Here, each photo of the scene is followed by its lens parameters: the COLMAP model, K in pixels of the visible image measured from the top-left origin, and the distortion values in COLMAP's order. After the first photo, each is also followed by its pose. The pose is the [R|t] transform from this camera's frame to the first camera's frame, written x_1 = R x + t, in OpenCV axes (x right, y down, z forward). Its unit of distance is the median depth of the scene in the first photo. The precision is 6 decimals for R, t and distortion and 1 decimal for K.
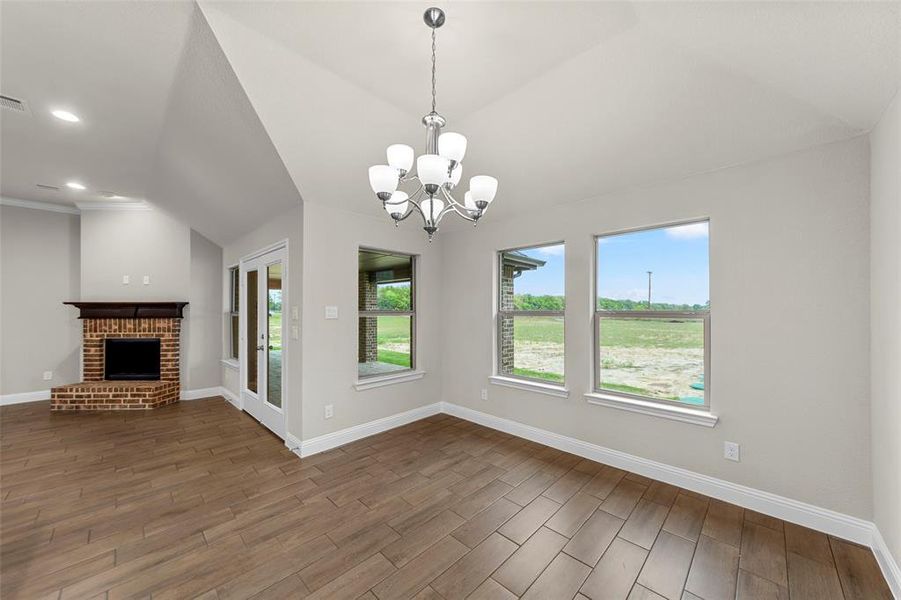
lens RADIAL K [[323.1, 0, 447.1], [0, 323.1, 309.2], [0, 0, 1]] dist [-0.001440, 0.001653]
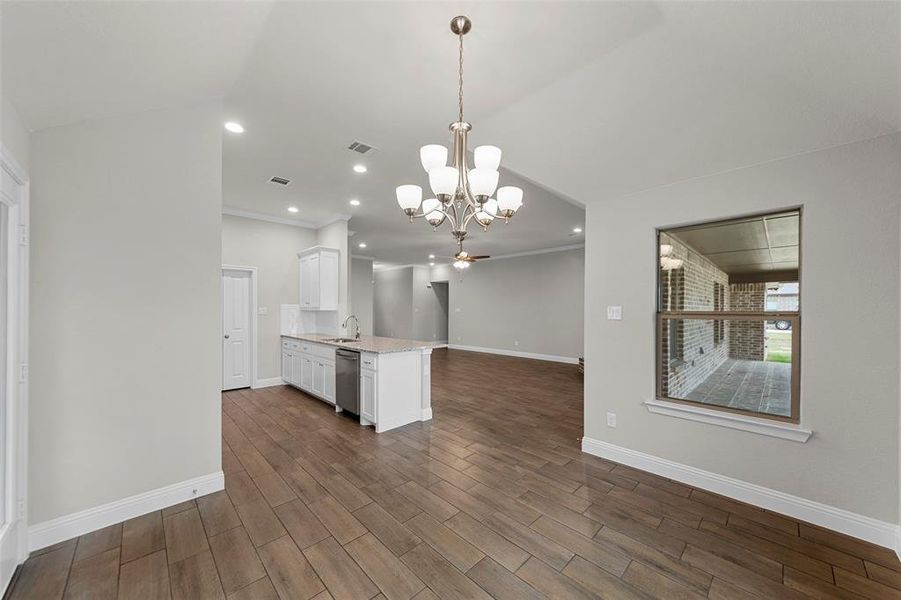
lens RADIAL K [[323.1, 0, 452.2], [0, 323.1, 307.9], [0, 0, 1]] dist [-0.001440, 0.001653]
pose [[-0.018587, -0.002004, -0.999825, 0.370675], [0.002033, 0.999996, -0.002042, -0.002226], [0.999825, -0.002070, -0.018583, 0.365775]]
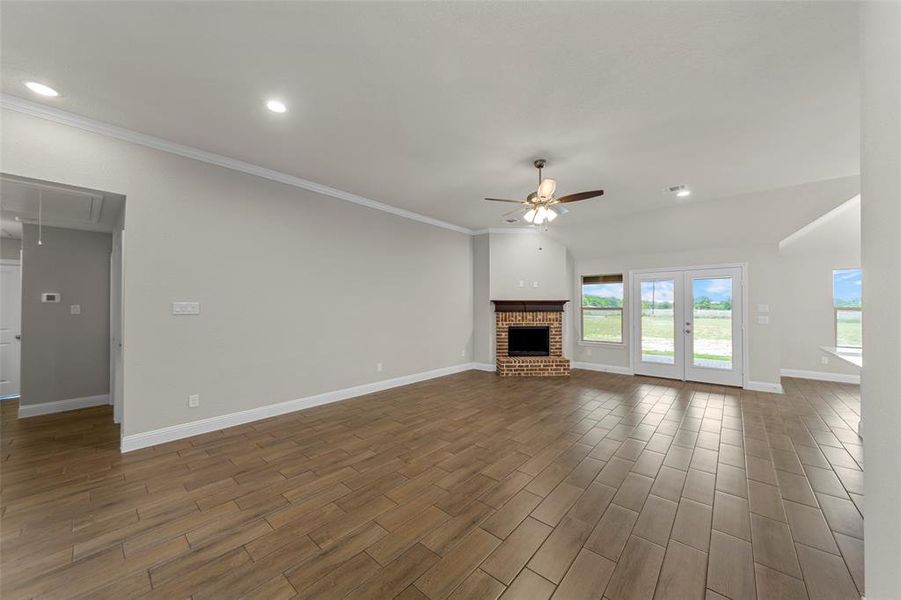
lens RADIAL K [[323.1, 0, 456.8], [0, 323.1, 301.9], [0, 0, 1]] dist [-0.001440, 0.001653]
pose [[0.997453, 0.004870, 0.071164, -1.394796], [-0.004049, 0.999924, -0.011678, 0.003699], [-0.071215, 0.011360, 0.997396, -0.362277]]
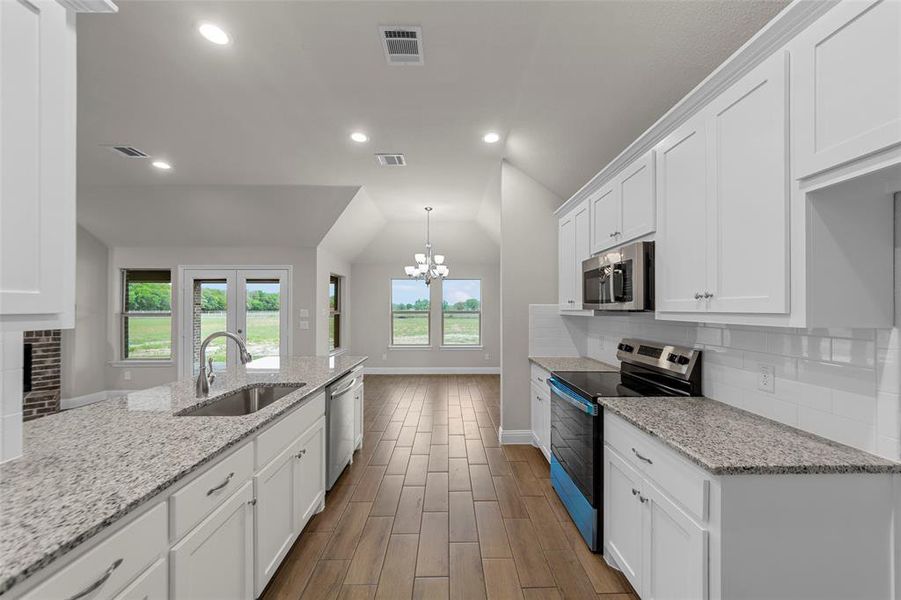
lens RADIAL K [[323.1, 0, 449.9], [0, 323.1, 308.2], [0, 0, 1]] dist [-0.001440, 0.001653]
pose [[0.707269, 0.003037, 0.706938, -0.709418], [-0.004787, 0.999988, 0.000494, -0.011341], [-0.706929, -0.003734, 0.707275, -0.426603]]
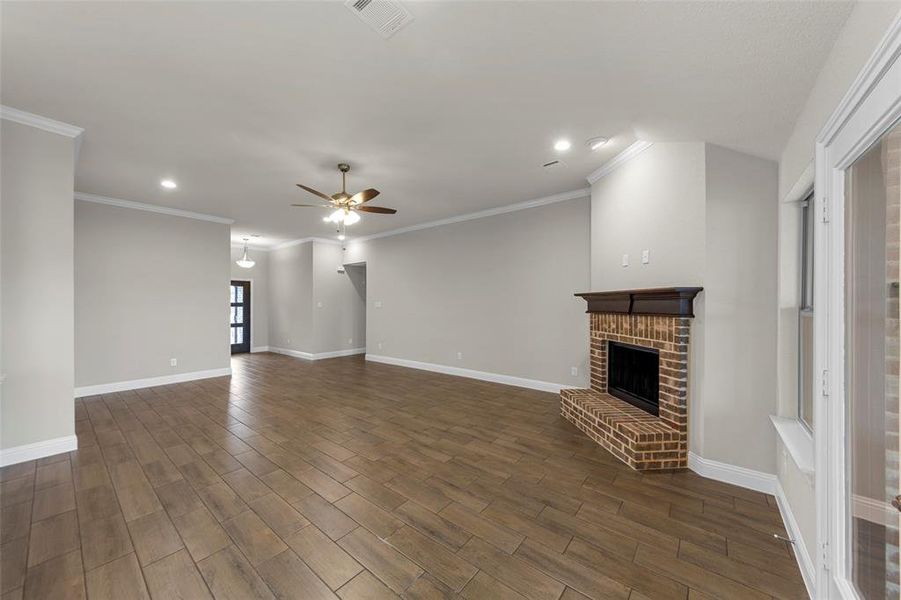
lens RADIAL K [[323.1, 0, 449.9], [0, 323.1, 305.2], [0, 0, 1]] dist [-0.001440, 0.001653]
pose [[0.094954, 0.007098, -0.995456, -0.331746], [0.004272, 0.999962, 0.007537, 0.001539], [0.995473, -0.004968, 0.094920, 0.561023]]
